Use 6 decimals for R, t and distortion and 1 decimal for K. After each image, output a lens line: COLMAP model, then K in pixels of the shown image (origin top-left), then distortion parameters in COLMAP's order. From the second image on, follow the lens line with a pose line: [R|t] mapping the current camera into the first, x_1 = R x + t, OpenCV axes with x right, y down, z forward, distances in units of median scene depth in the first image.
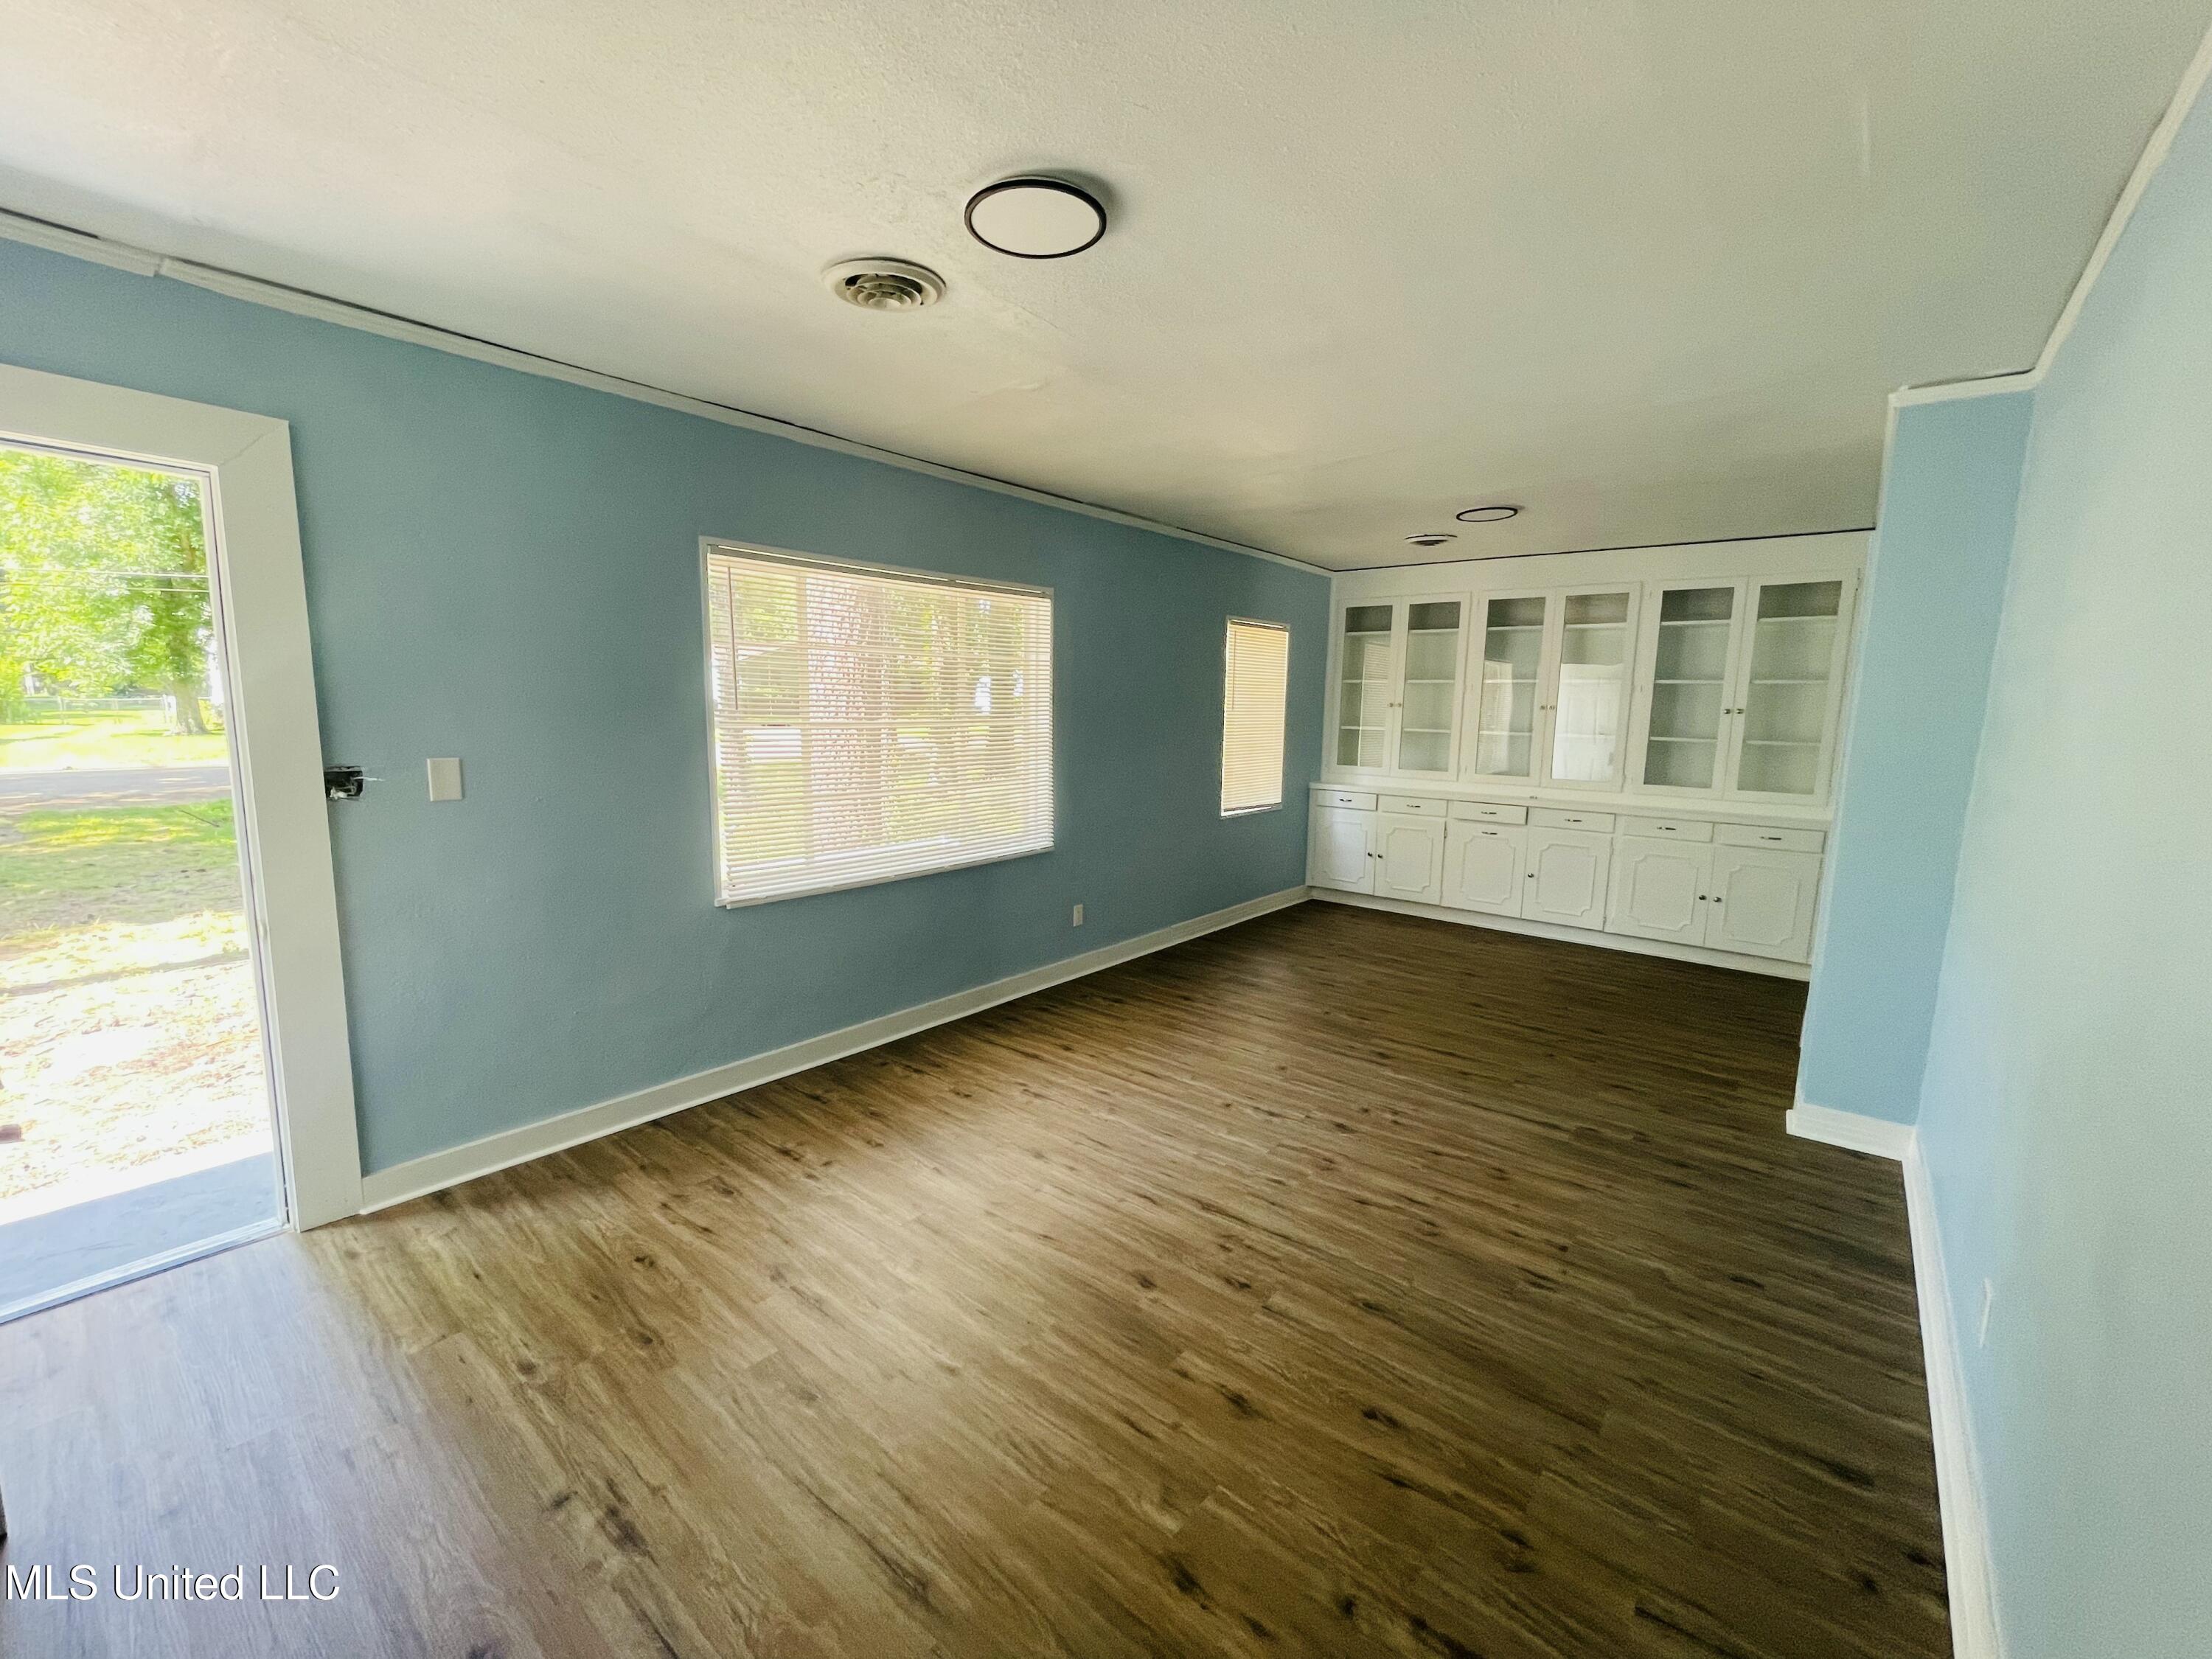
lens RADIAL K [[902.5, 0, 1109.0], [0, 902.5, 835.5], [0, 0, 1]] dist [0.004275, 0.001311]
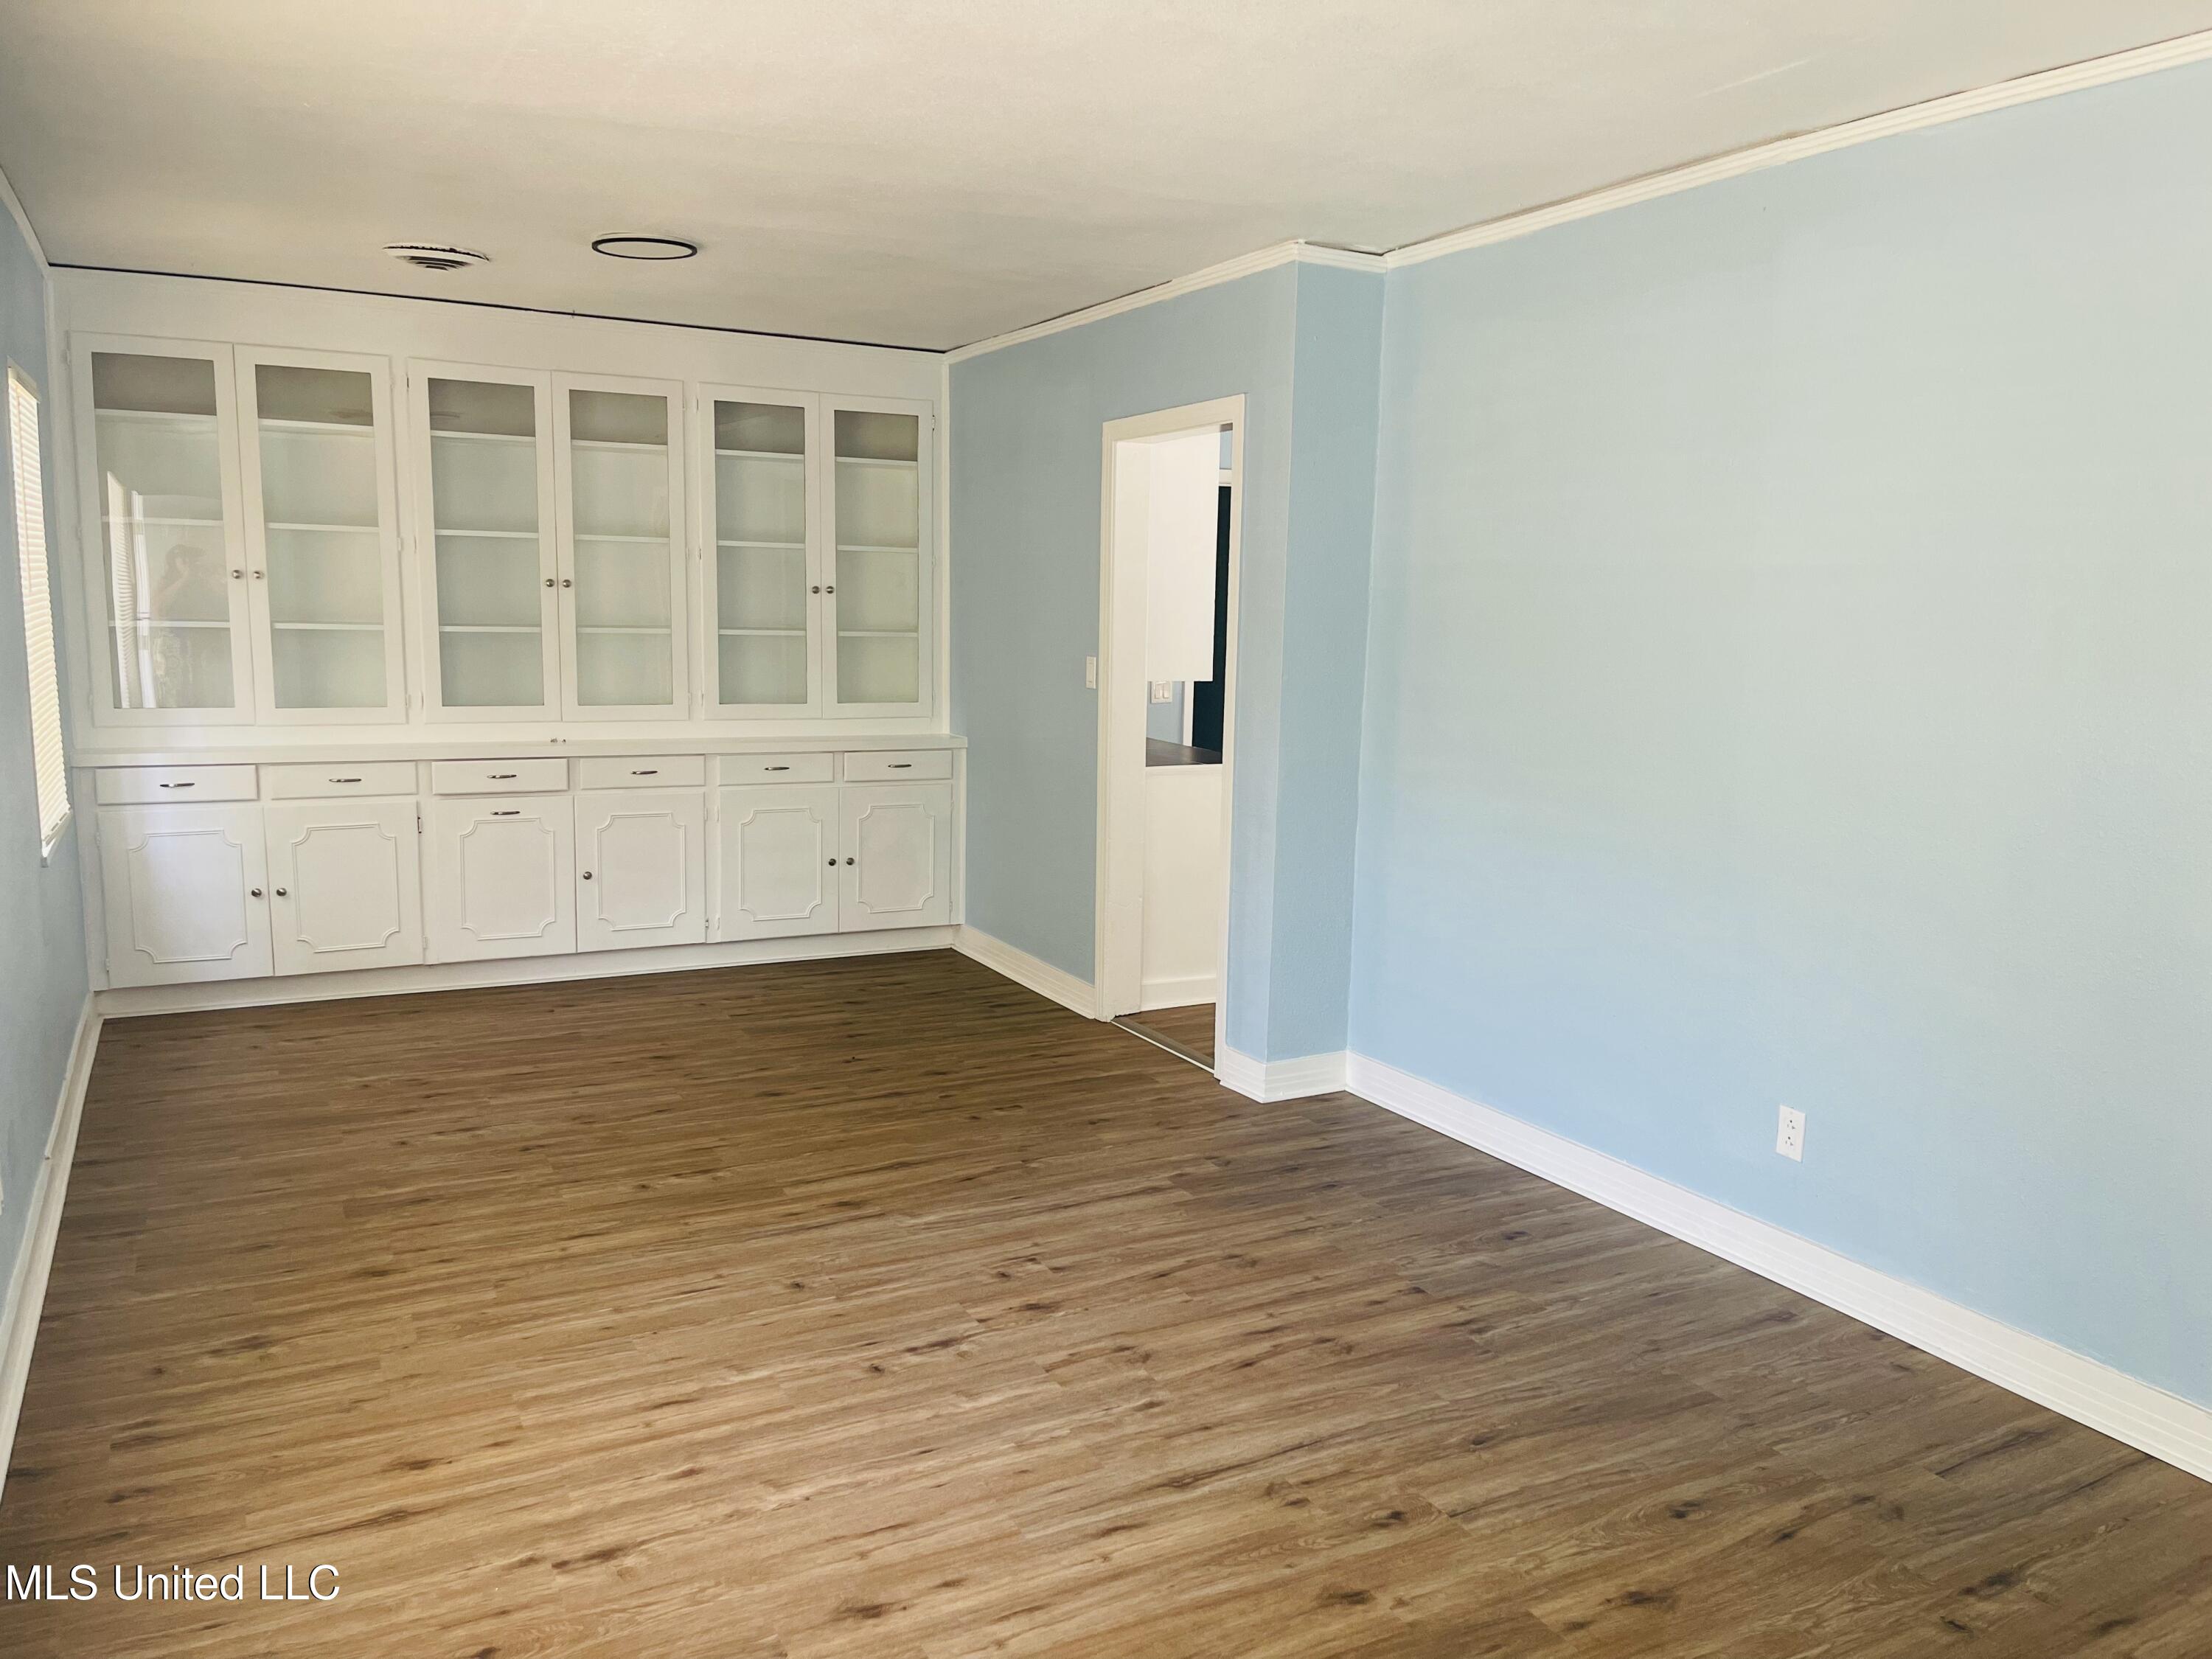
lens RADIAL K [[1693.9, 0, 1101.8], [0, 1693.9, 827.4], [0, 0, 1]] dist [0.047108, -0.019487]
pose [[0.388280, -0.140465, 0.910773, -0.656575], [0.120033, 0.987604, 0.101142, -0.094994], [-0.913690, 0.070052, 0.400328, 0.444775]]
